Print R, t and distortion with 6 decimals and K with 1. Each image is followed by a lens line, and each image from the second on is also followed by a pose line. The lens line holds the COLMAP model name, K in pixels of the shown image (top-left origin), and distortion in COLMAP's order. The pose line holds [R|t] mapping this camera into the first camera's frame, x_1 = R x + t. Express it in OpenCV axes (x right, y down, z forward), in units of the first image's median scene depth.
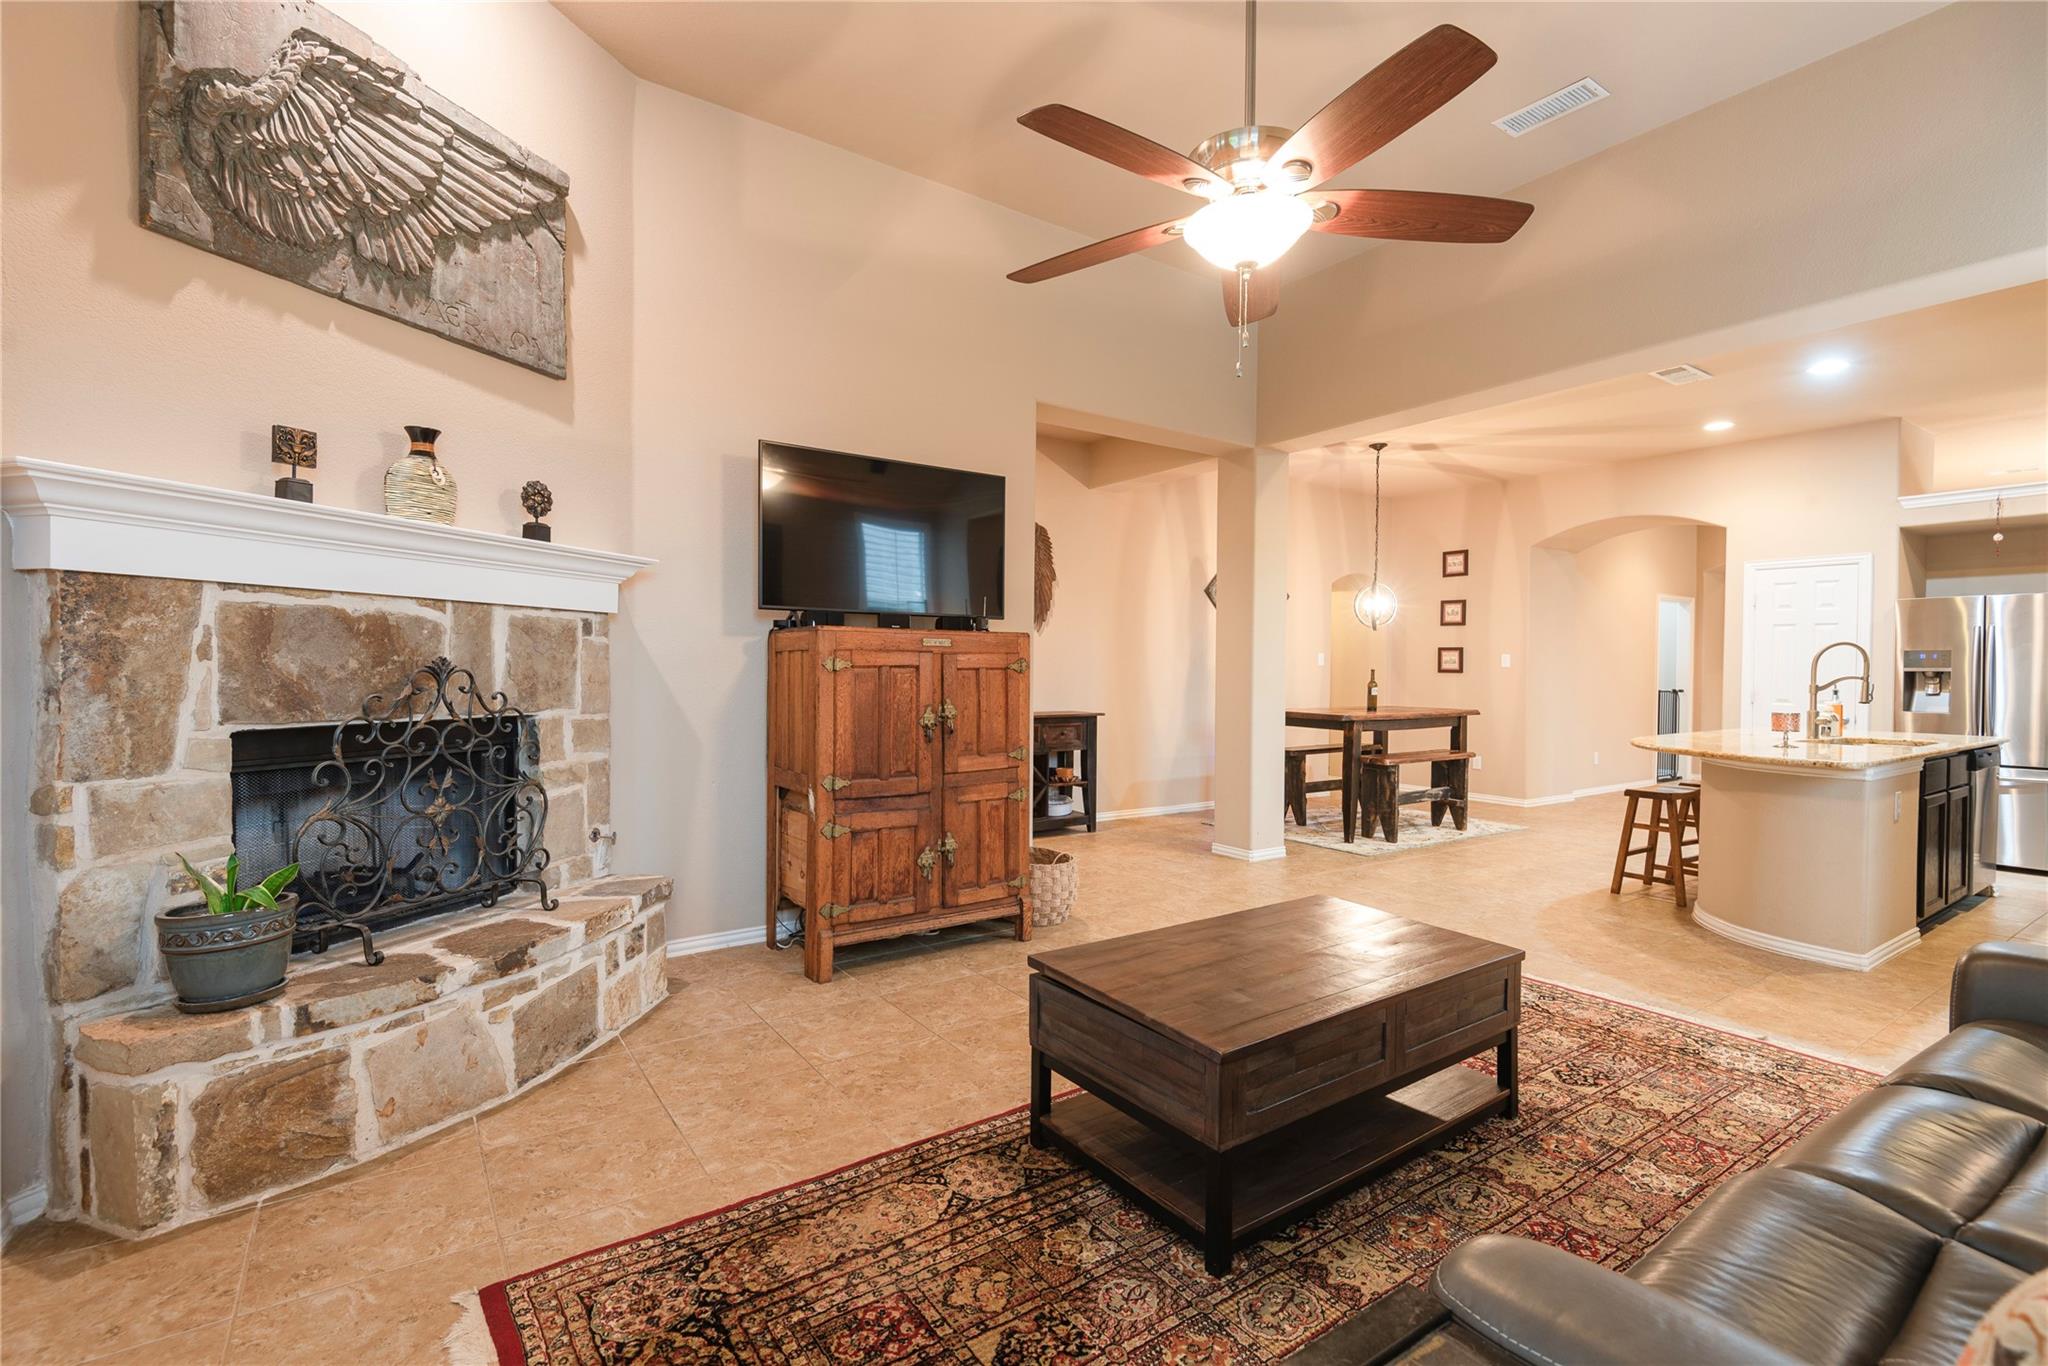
lens RADIAL K [[928.4, 0, 1010.2], [0, 928.4, 678.6], [0, 0, 1]] dist [0.026505, -0.015440]
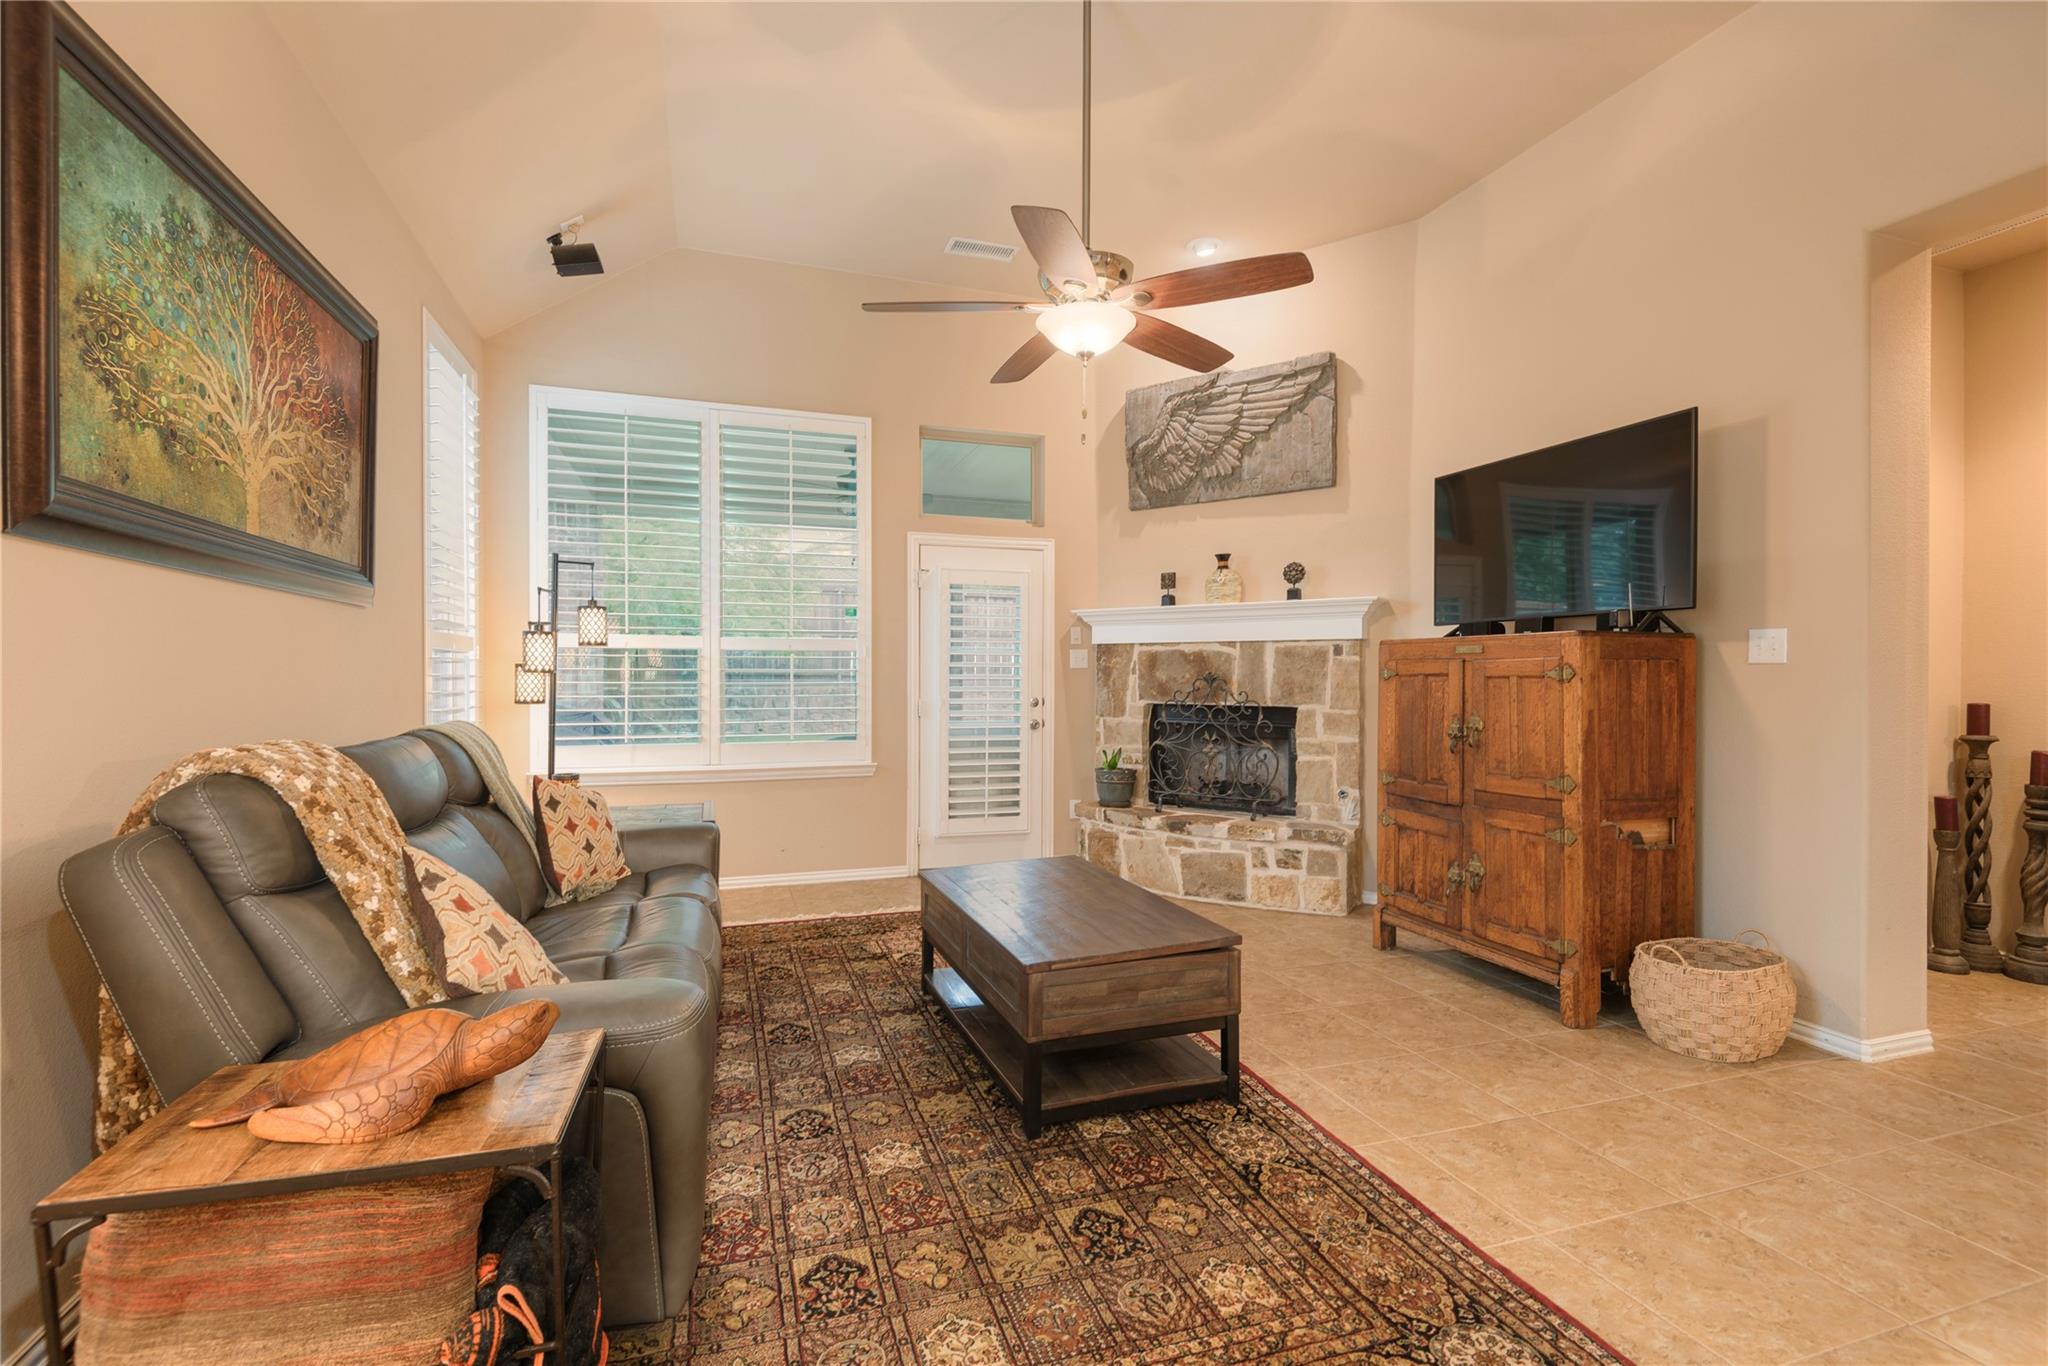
lens RADIAL K [[928.4, 0, 1027.7], [0, 928.4, 680.1], [0, 0, 1]] dist [0.026505, -0.015440]
pose [[-0.273902, -0.005549, -0.961742, 1.345523], [-0.019188, 0.999816, -0.000304, 0.001894], [0.961566, 0.018371, -0.273958, 1.158994]]
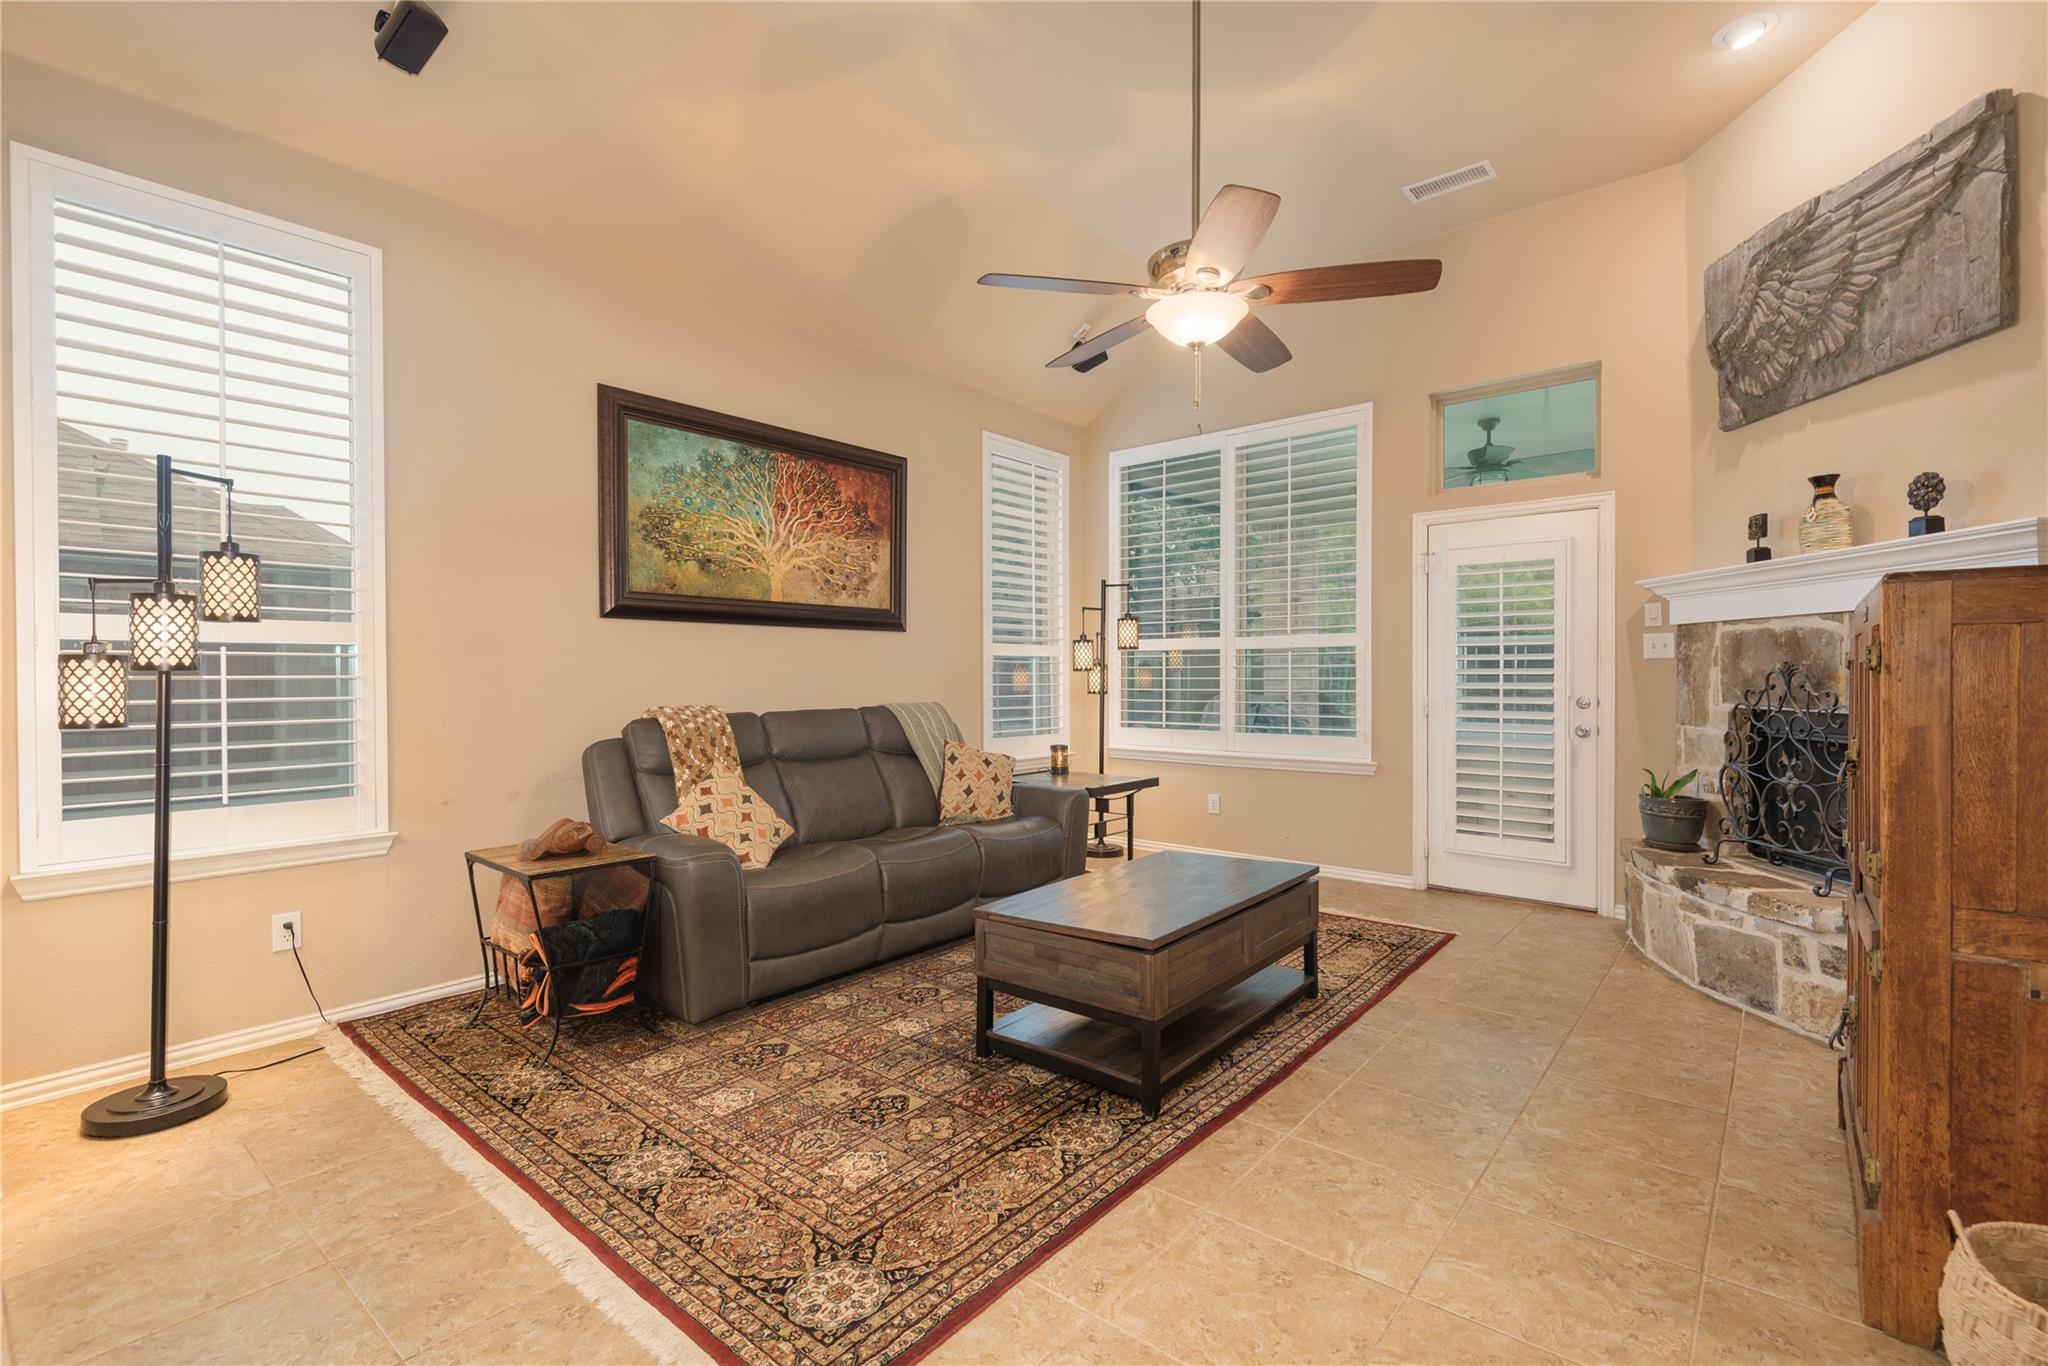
lens RADIAL K [[928.4, 0, 1005.7], [0, 928.4, 677.7], [0, 0, 1]] dist [0.026505, -0.015440]
pose [[-0.965582, -0.004369, -0.260061, 0.745932], [-0.008588, 0.999849, 0.015092, -0.010290], [0.259956, 0.016806, -0.965474, 1.945804]]
